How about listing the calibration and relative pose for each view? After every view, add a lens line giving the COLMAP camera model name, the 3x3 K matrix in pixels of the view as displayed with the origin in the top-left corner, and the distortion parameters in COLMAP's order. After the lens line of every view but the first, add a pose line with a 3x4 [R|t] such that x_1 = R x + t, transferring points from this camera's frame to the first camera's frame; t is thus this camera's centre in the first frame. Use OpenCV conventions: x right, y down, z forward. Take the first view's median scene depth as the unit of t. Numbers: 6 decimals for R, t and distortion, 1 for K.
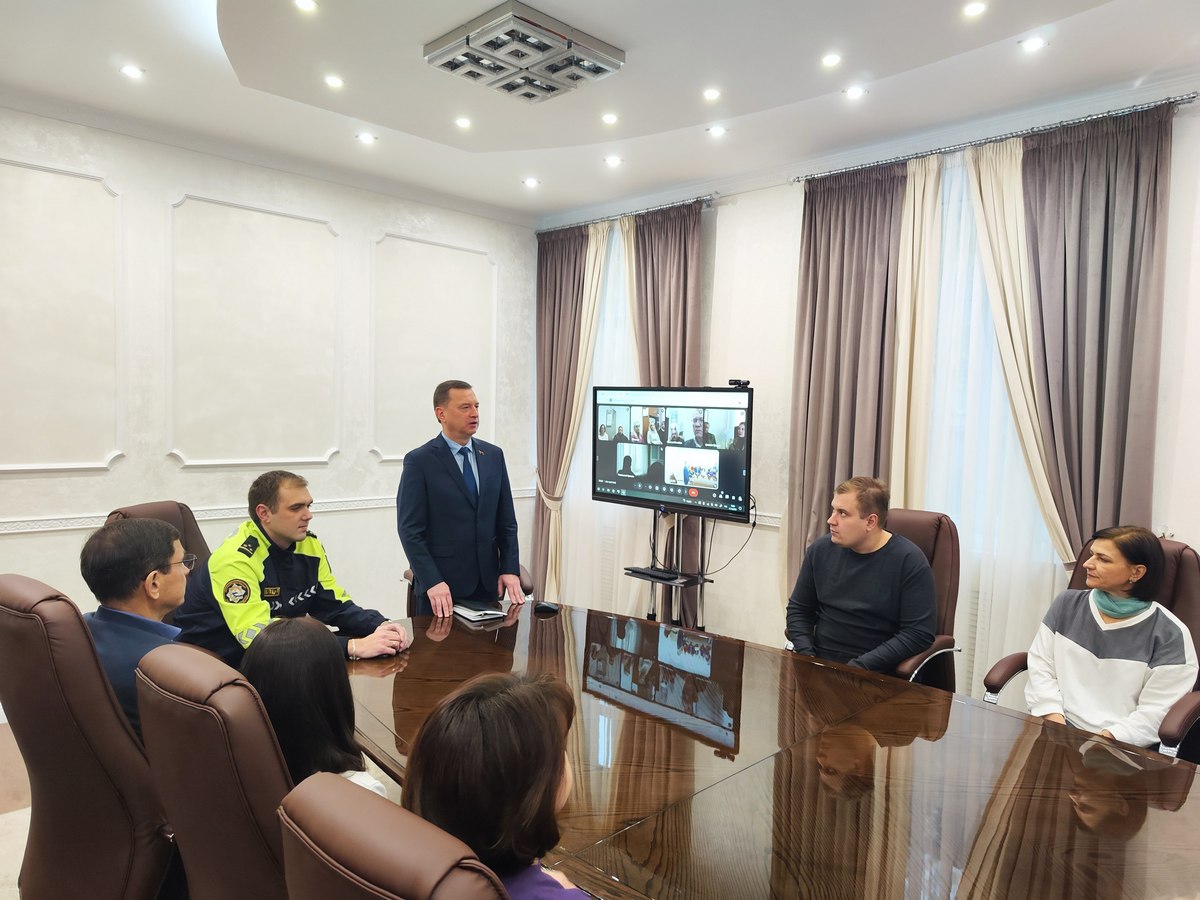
lens RADIAL K [[794.0, 0, 612.6], [0, 794.0, 456.1], [0, 0, 1]] dist [0.036434, -0.050196]
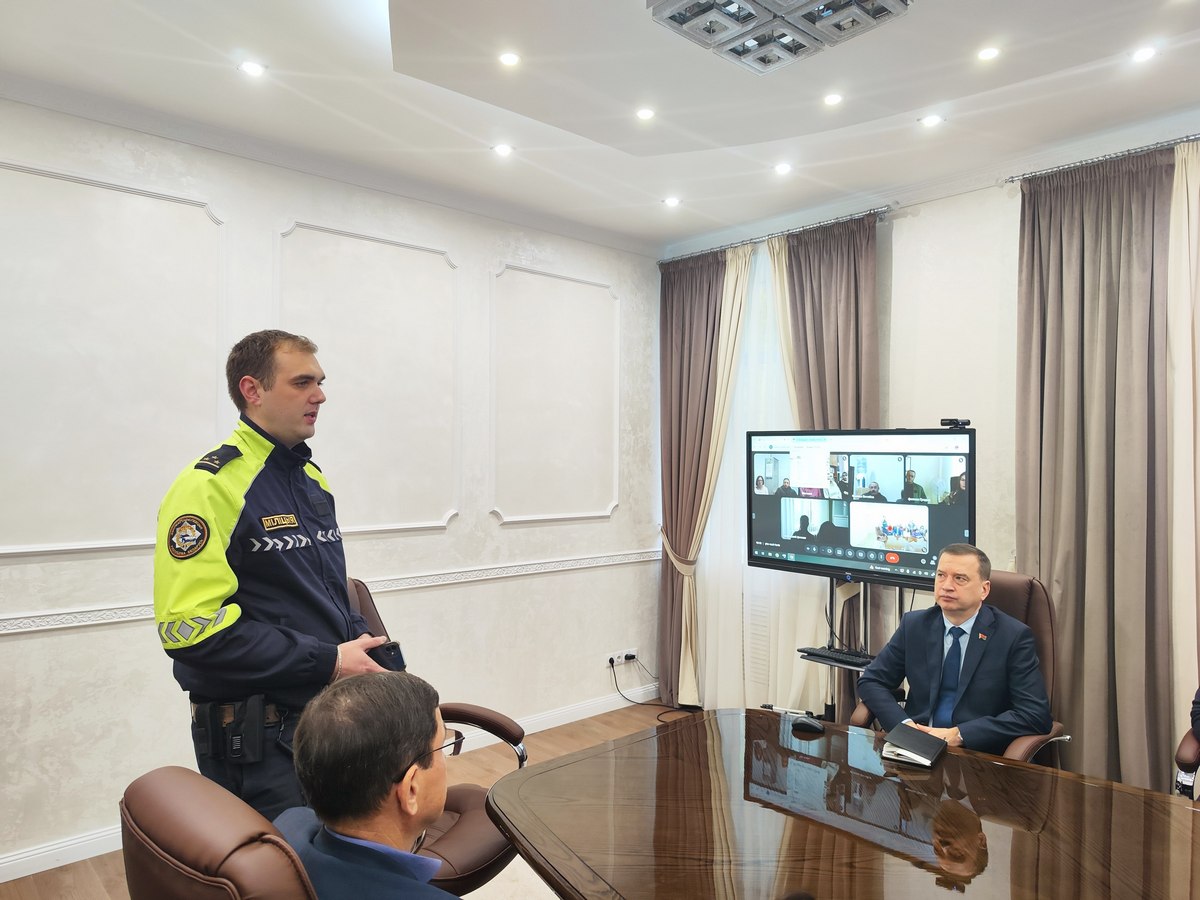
lens RADIAL K [[792.0, 0, 605.5], [0, 792.0, 448.7], [0, 0, 1]] dist [0.049151, -0.077259]
pose [[0.998560, -0.021944, -0.048962, -0.144342], [0.018510, 0.997410, -0.069504, -0.014005], [0.050360, 0.068497, 0.996379, 0.152169]]
